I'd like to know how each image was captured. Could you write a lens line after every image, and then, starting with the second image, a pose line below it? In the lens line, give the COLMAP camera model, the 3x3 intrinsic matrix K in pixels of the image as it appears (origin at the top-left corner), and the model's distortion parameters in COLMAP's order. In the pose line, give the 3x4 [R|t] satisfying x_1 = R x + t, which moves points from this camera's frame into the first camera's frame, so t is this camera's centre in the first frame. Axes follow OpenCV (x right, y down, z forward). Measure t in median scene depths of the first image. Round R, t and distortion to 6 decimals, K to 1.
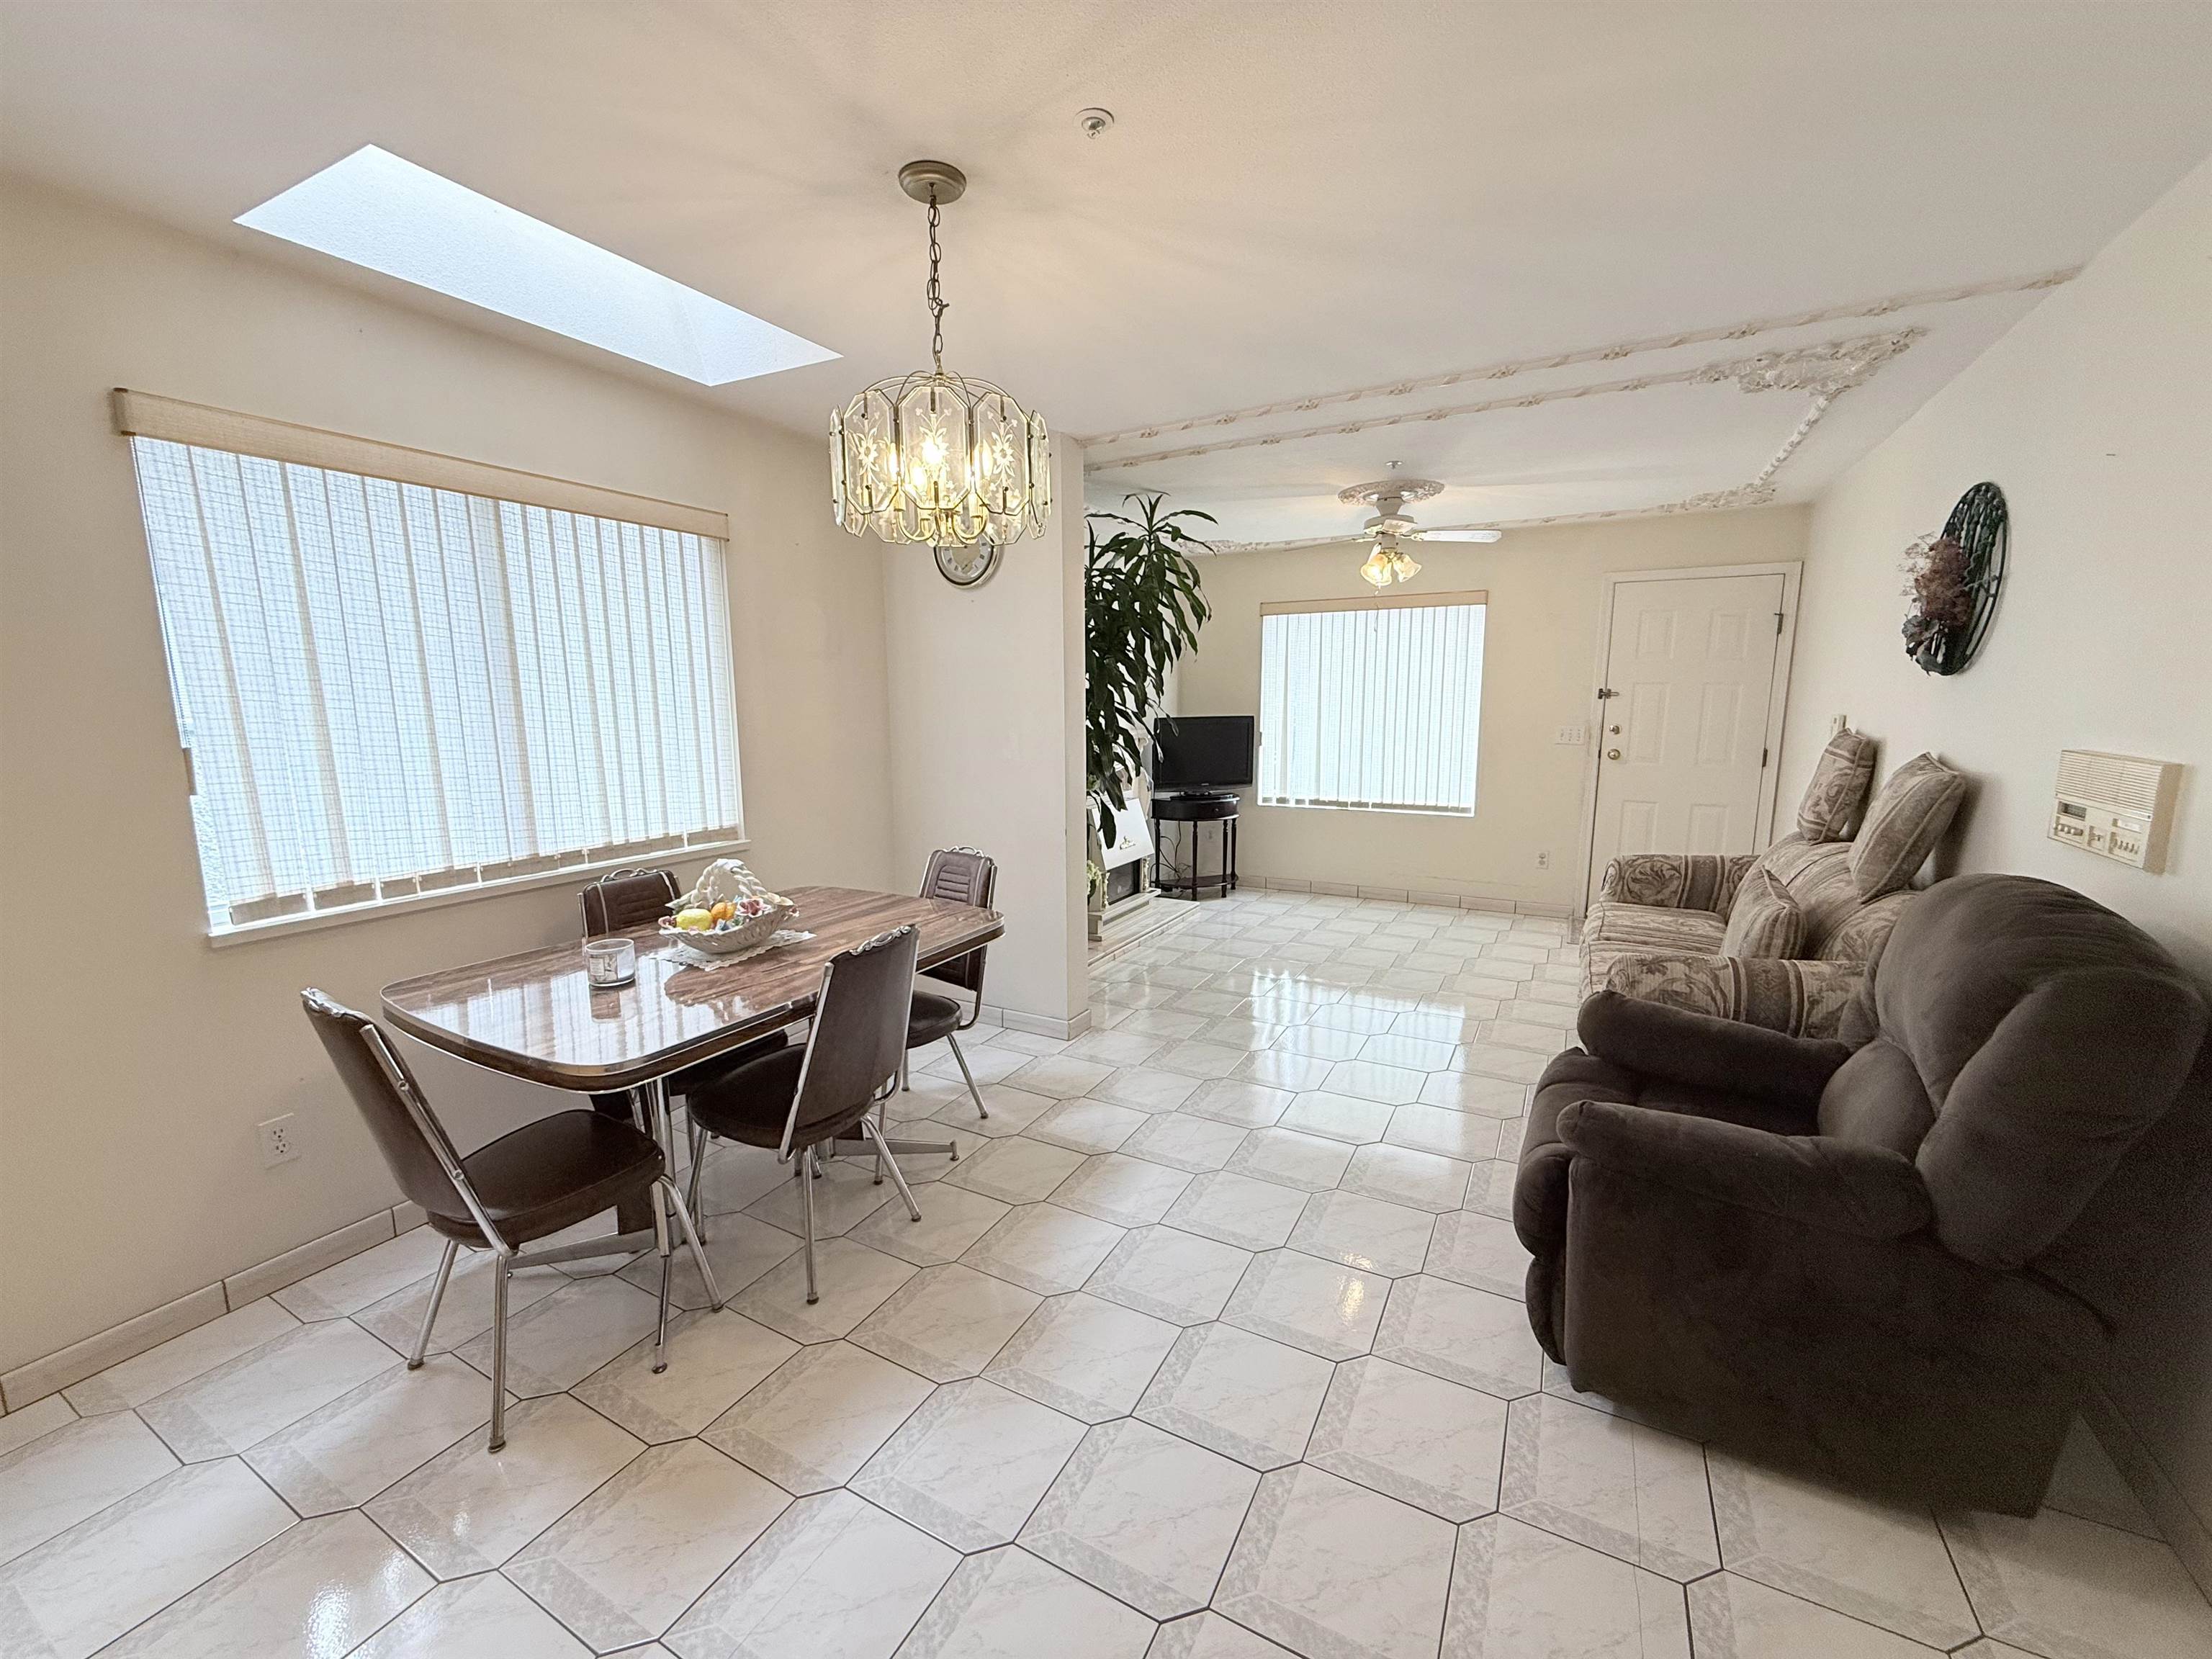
lens RADIAL K [[882.1, 0, 1104.7], [0, 882.1, 831.6], [0, 0, 1]] dist [0.000736, -0.000106]
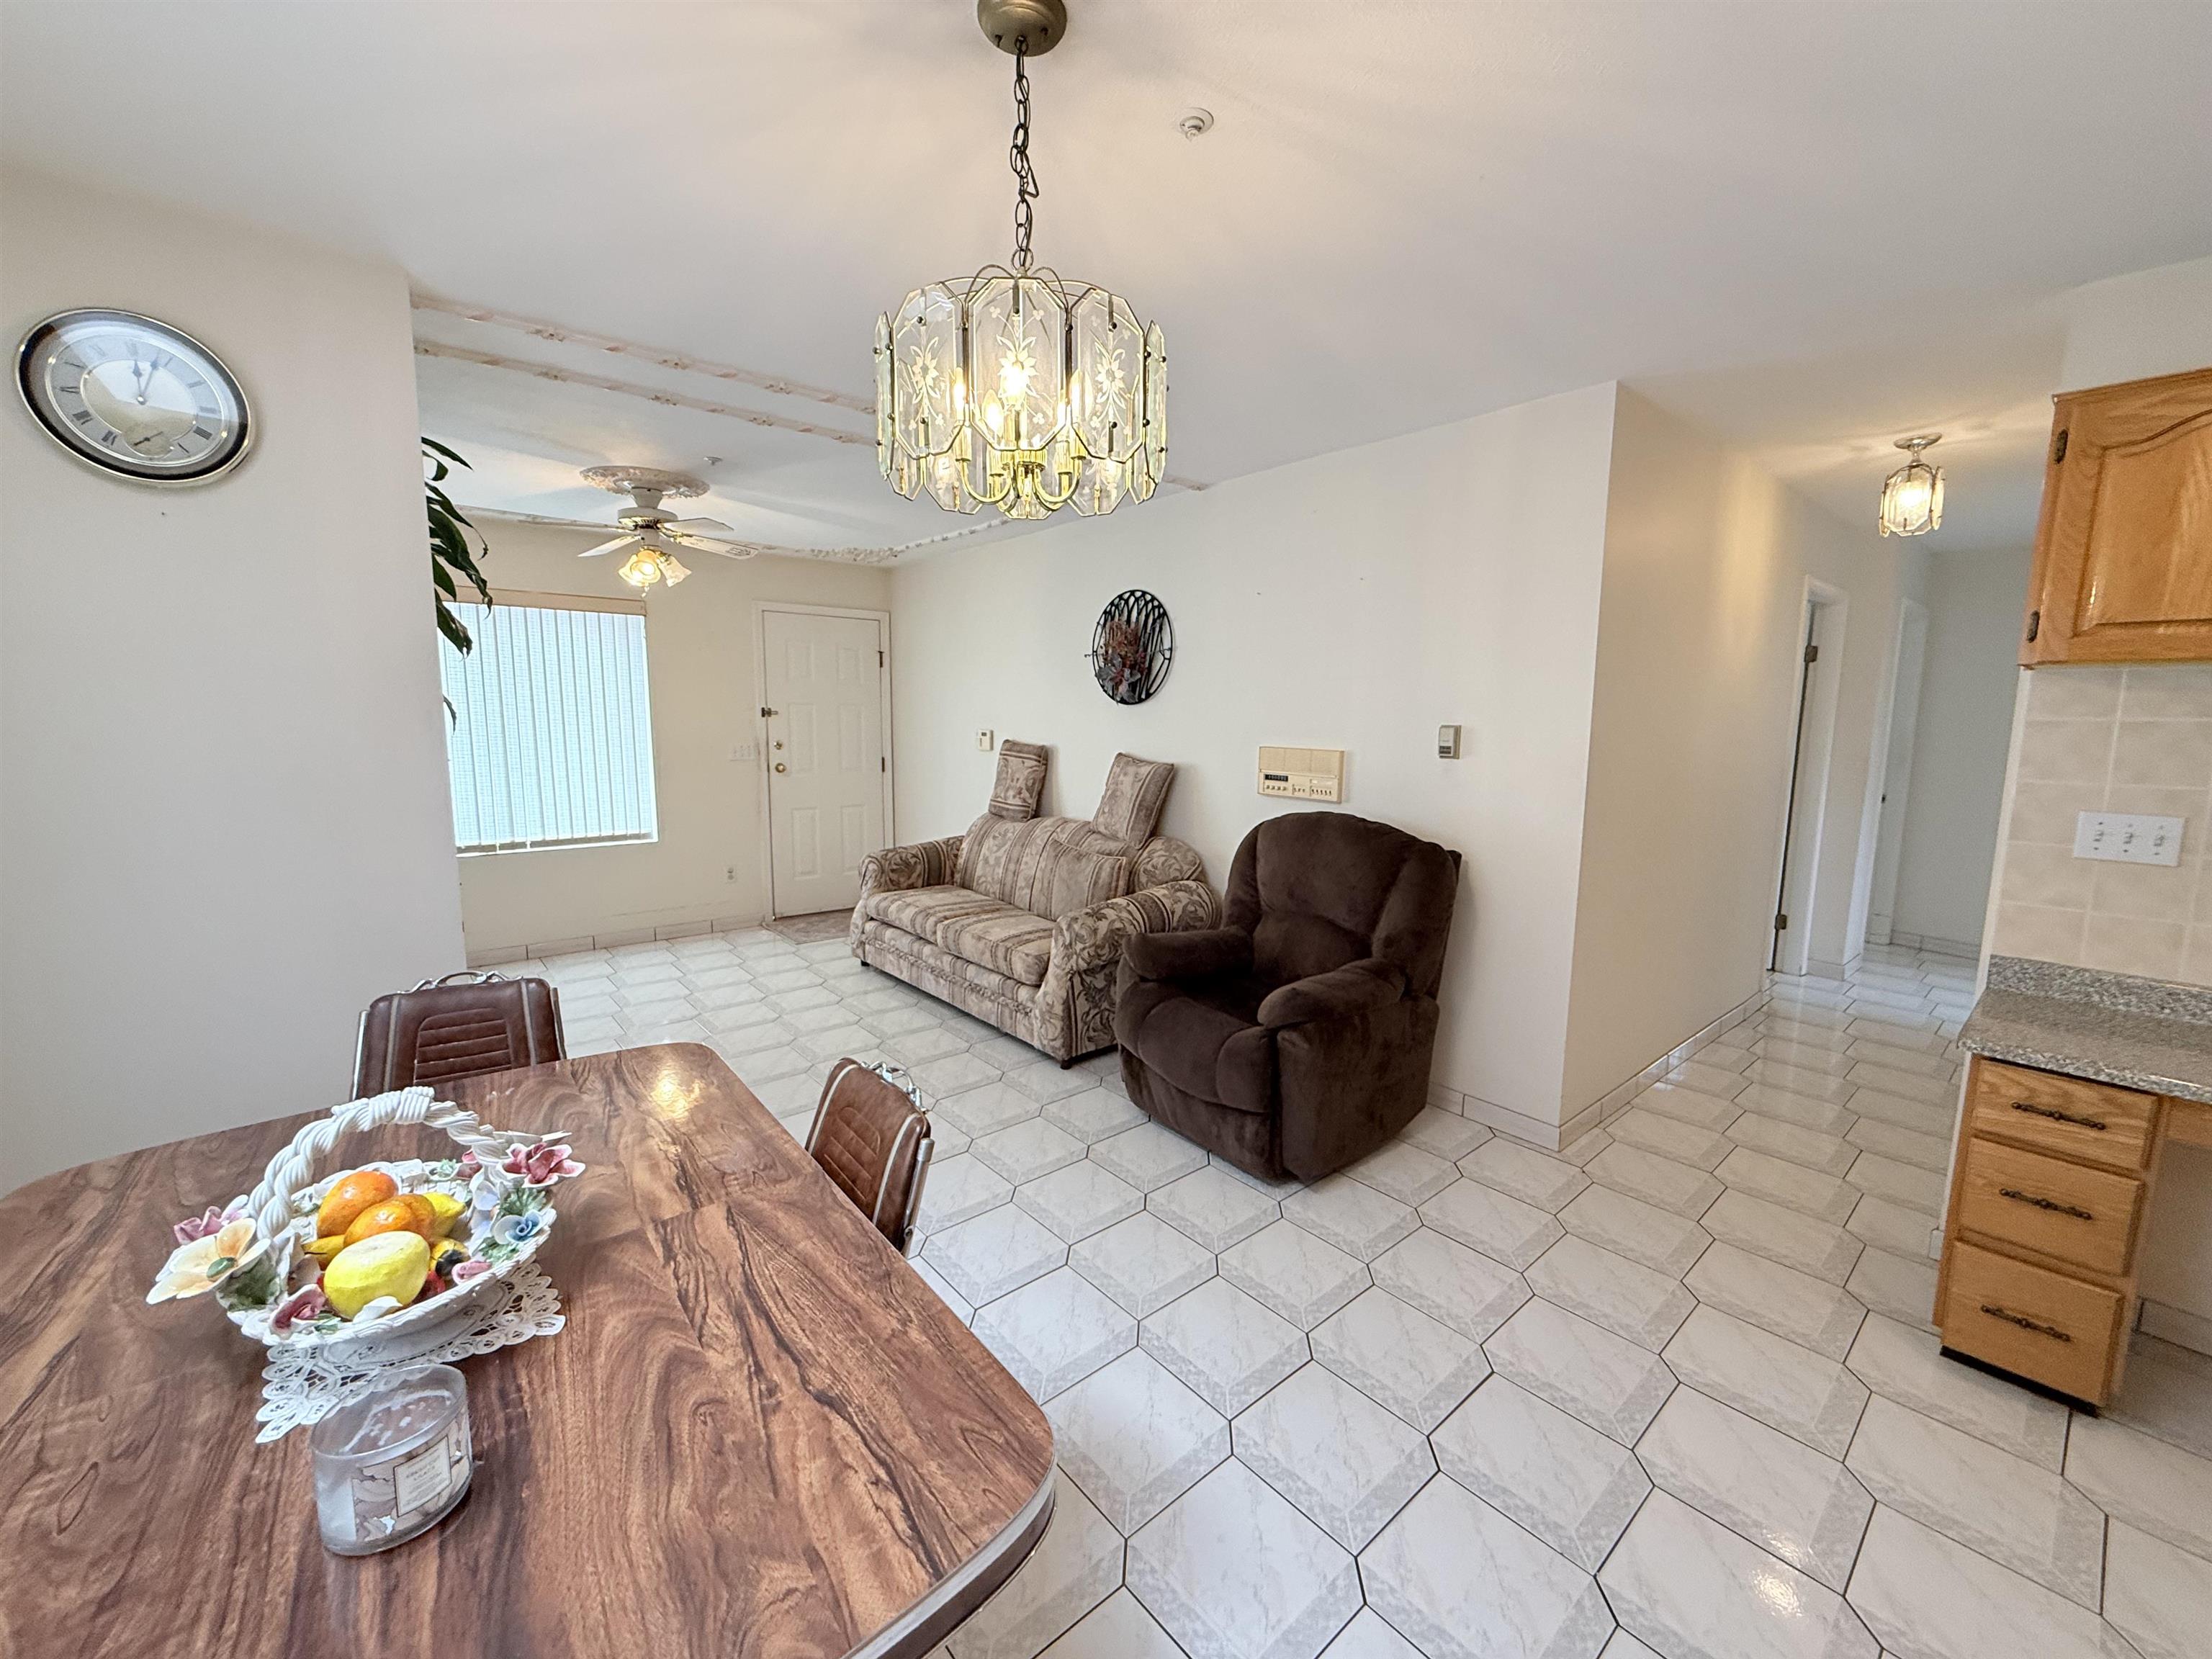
lens RADIAL K [[882.1, 0, 1097.3], [0, 882.1, 830.6], [0, 0, 1]] dist [0.000736, -0.000106]
pose [[0.366508, -0.112163, 0.923629, -0.395681], [0.131669, 0.988969, 0.067849, -0.043952], [-0.921051, 0.096746, 0.377234, 0.308837]]
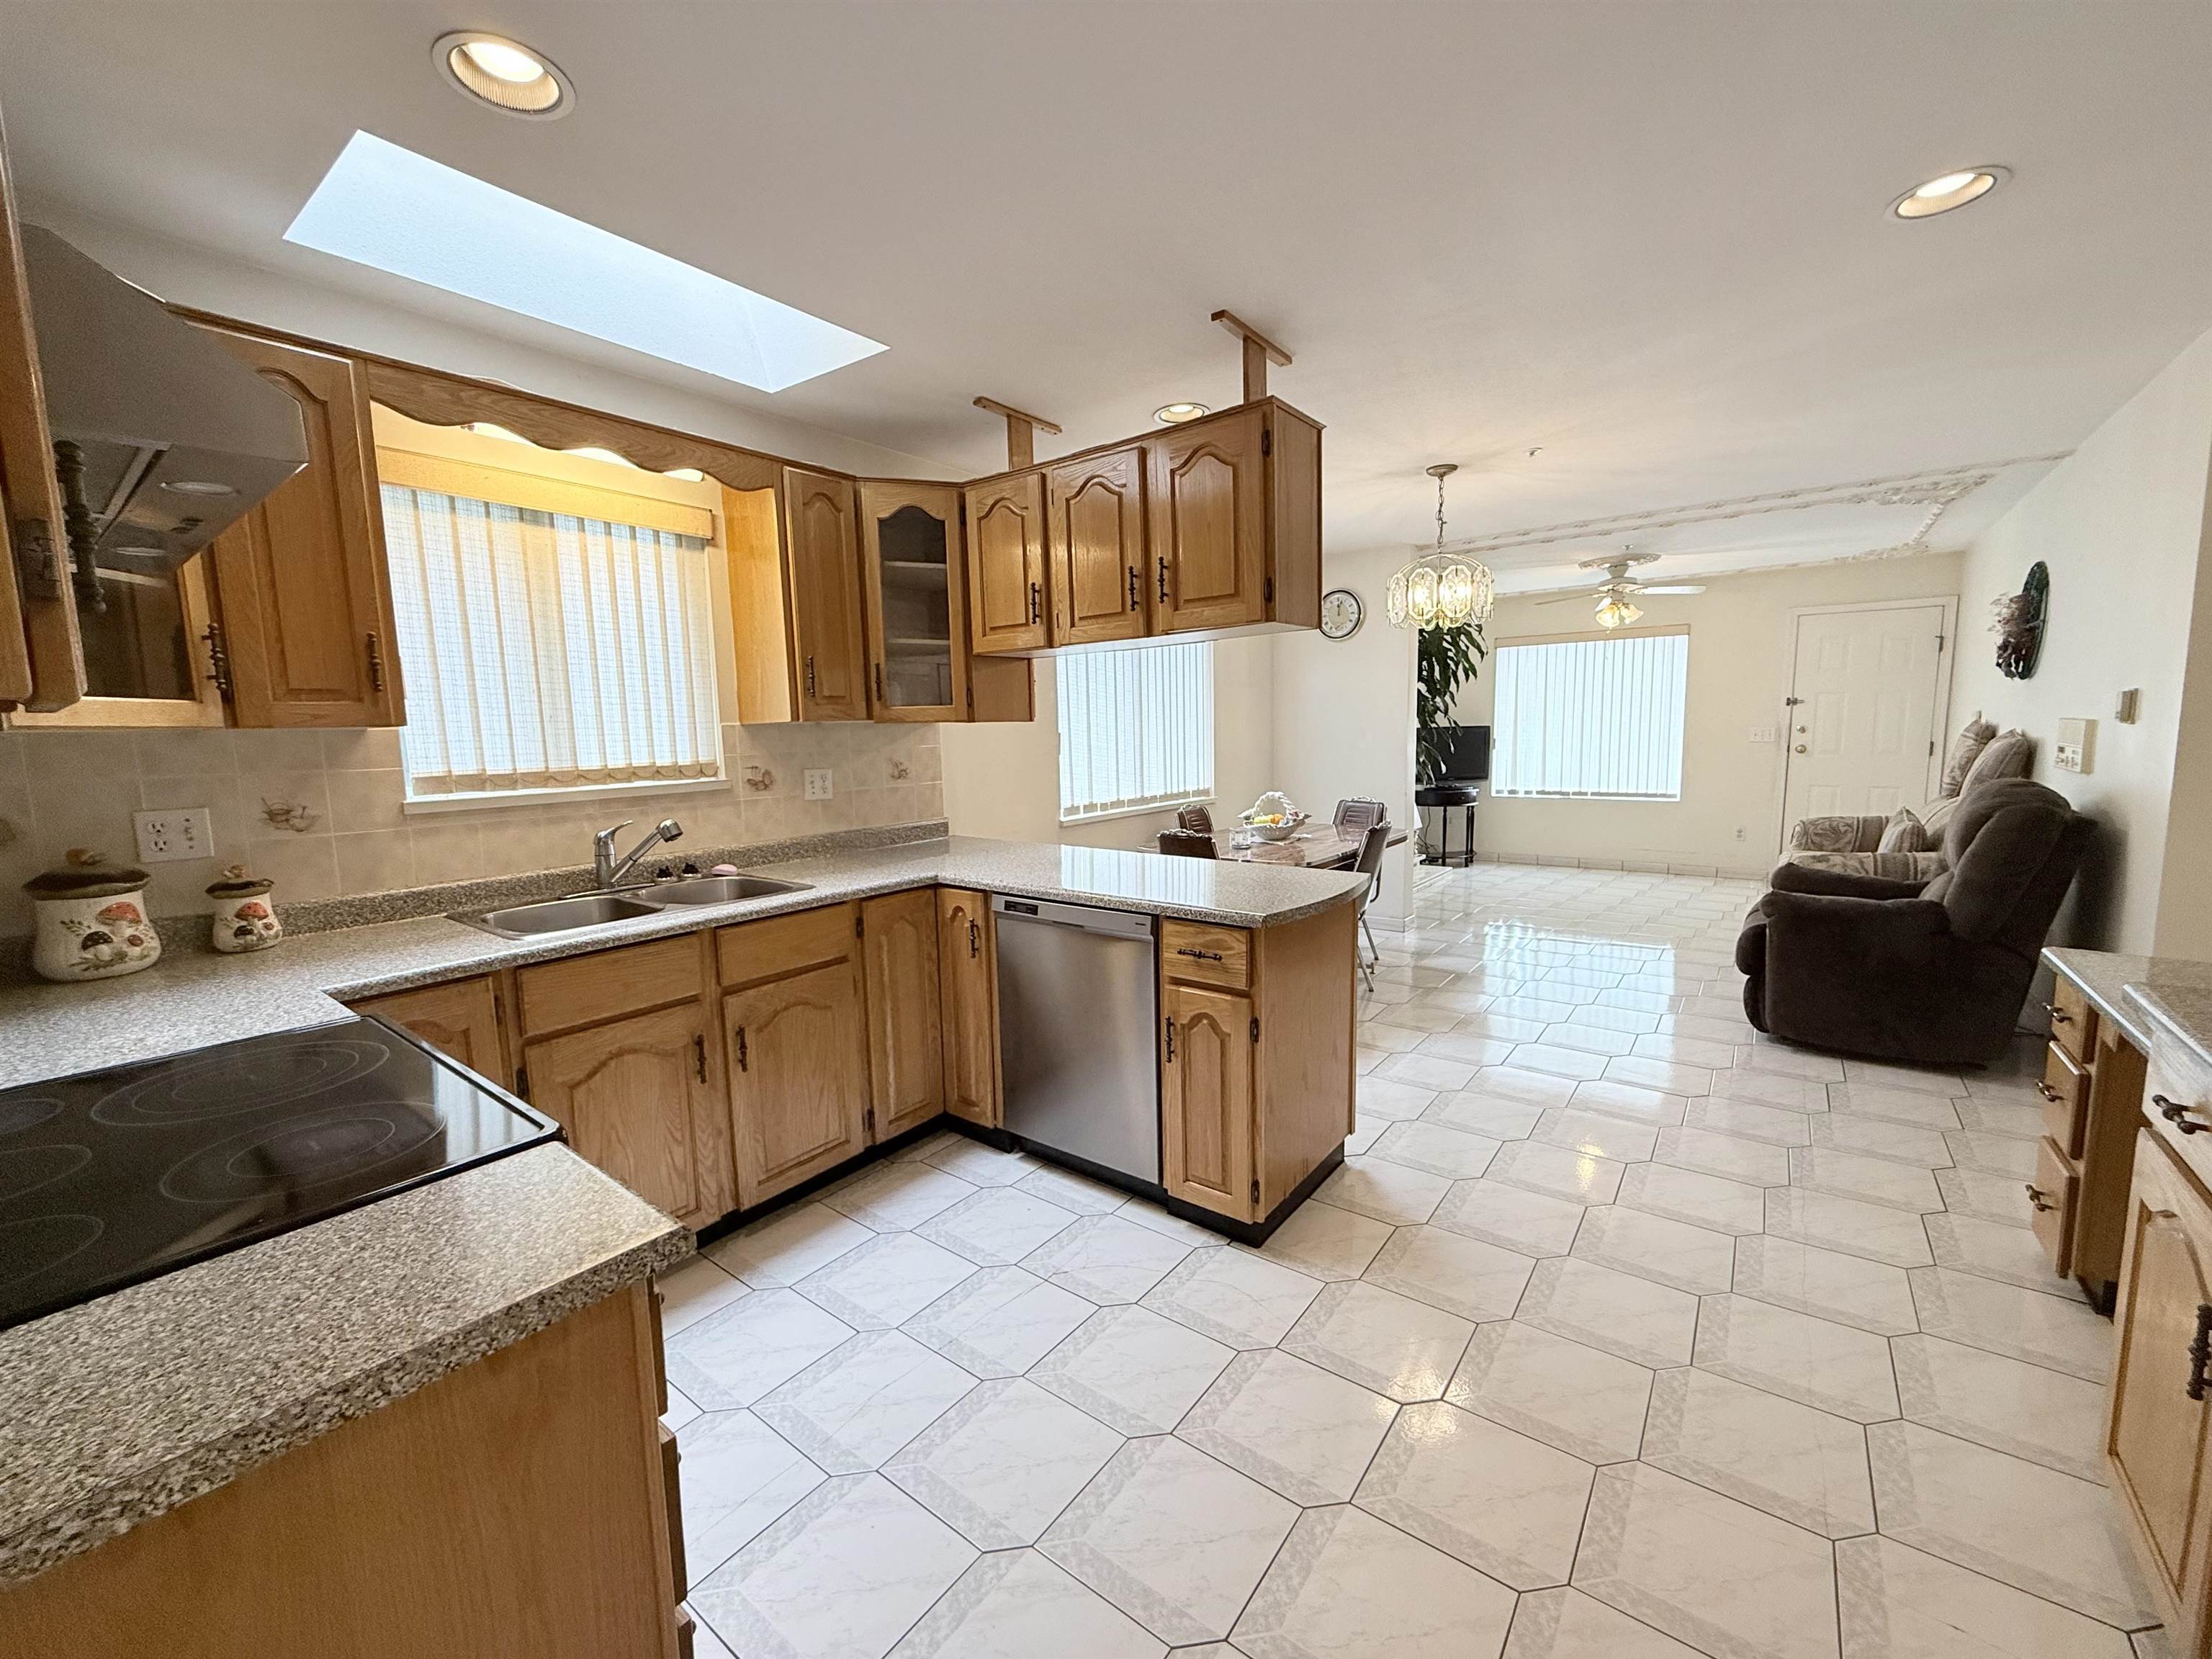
lens RADIAL K [[882.1, 0, 1103.6], [0, 882.1, 831.4], [0, 0, 1]] dist [0.000736, -0.000106]
pose [[0.987763, 0.001658, -0.155956, -0.290528], [-0.006814, 0.999448, -0.032529, 0.106211], [0.155816, 0.033193, 0.987228, -0.546804]]
